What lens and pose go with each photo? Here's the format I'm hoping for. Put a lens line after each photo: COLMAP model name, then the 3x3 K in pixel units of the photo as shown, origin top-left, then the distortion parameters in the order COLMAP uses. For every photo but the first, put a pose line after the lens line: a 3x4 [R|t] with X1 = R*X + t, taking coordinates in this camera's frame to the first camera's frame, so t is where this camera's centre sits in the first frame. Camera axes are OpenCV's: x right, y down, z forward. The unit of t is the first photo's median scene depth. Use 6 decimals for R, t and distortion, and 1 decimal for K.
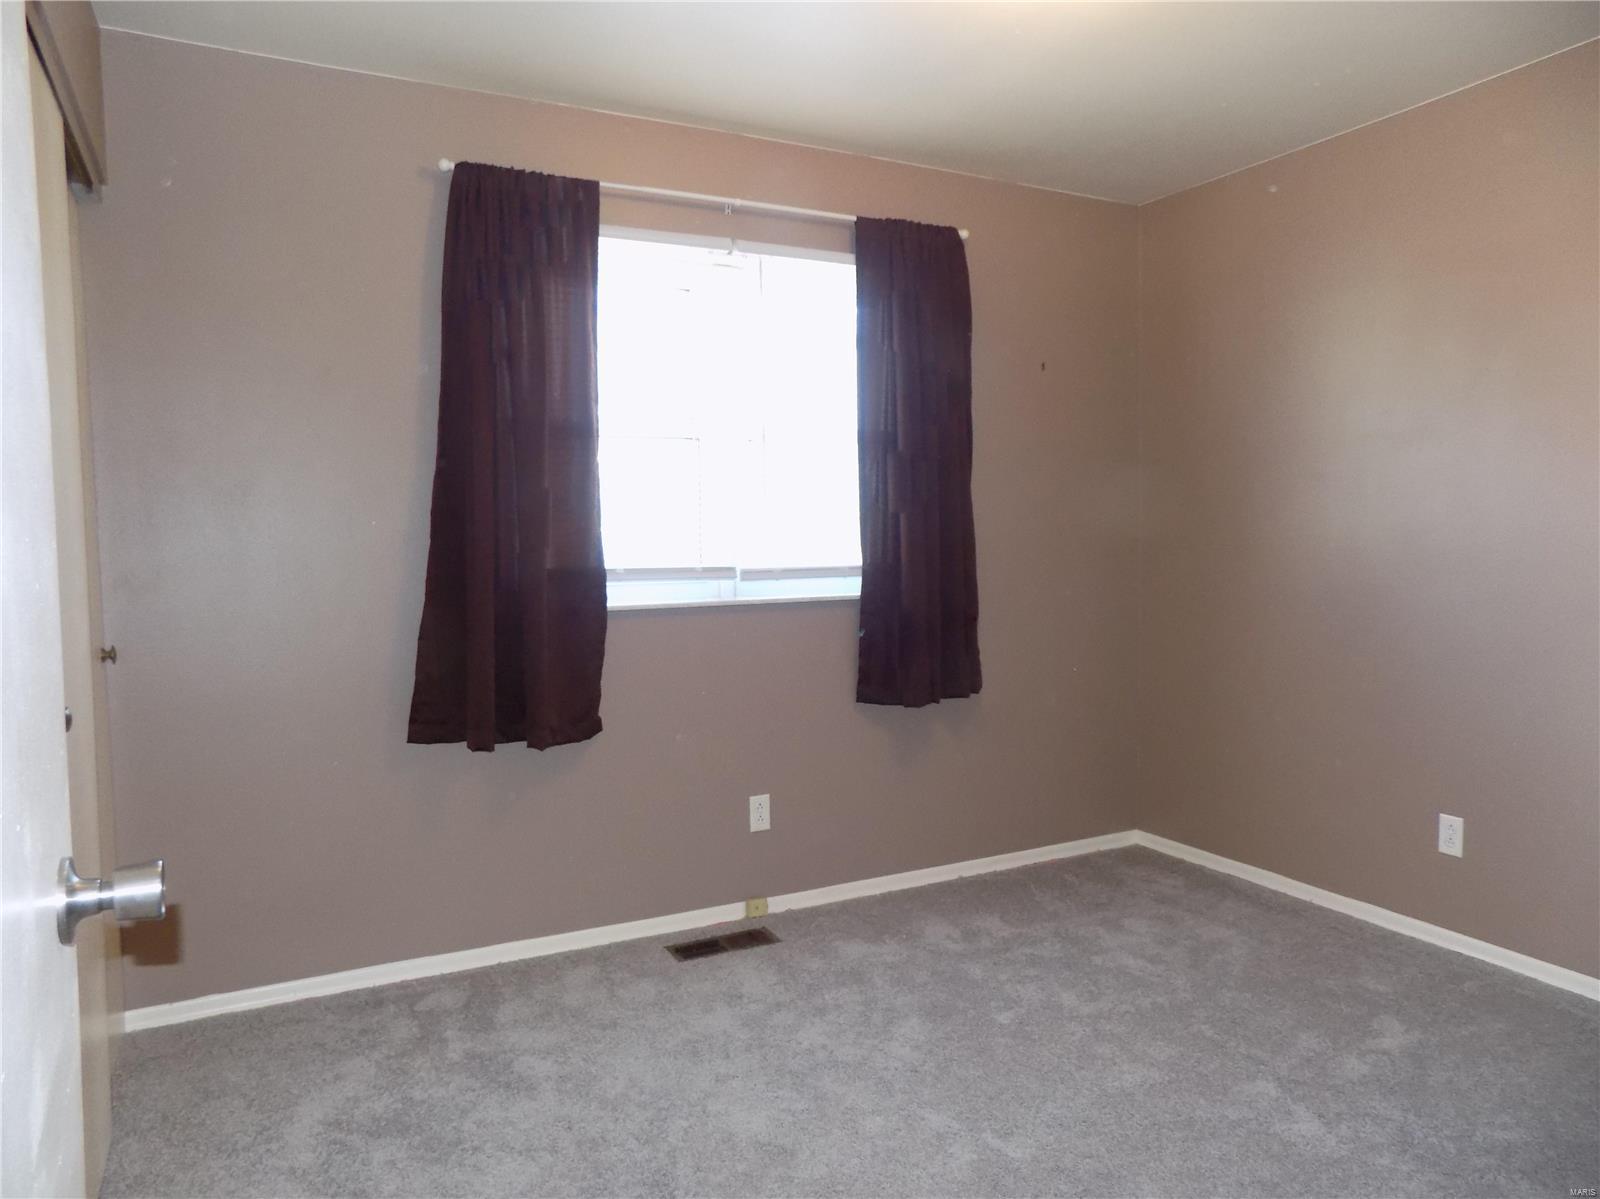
lens RADIAL K [[1070.0, 0, 795.0], [0, 1070.0, 594.6], [0, 0, 1]] dist [-0.052746, 0.028794]
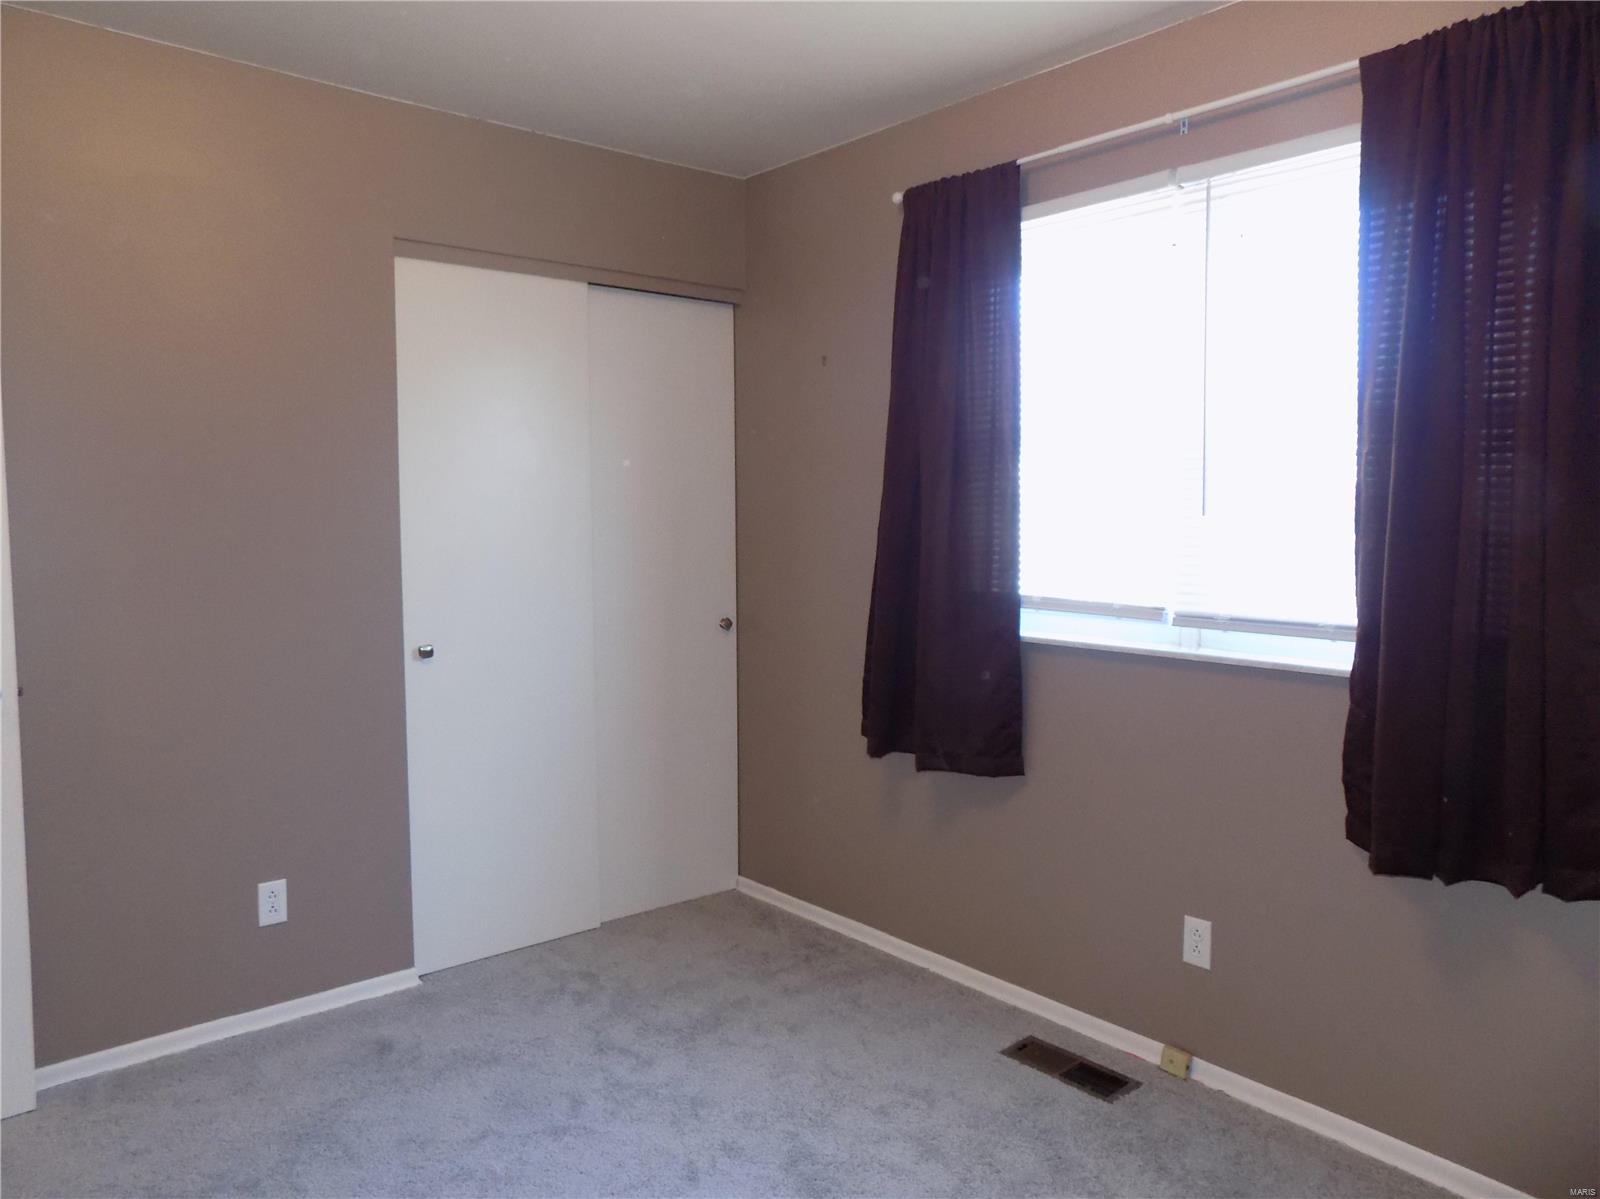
lens RADIAL K [[1070.0, 0, 796.0], [0, 1070.0, 612.4], [0, 0, 1]] dist [-0.052746, 0.028794]
pose [[0.270935, 0.098029, -0.957593, 0.631516], [-0.064152, 0.994428, 0.083649, -0.072962], [0.960458, 0.038768, 0.275714, 0.576727]]
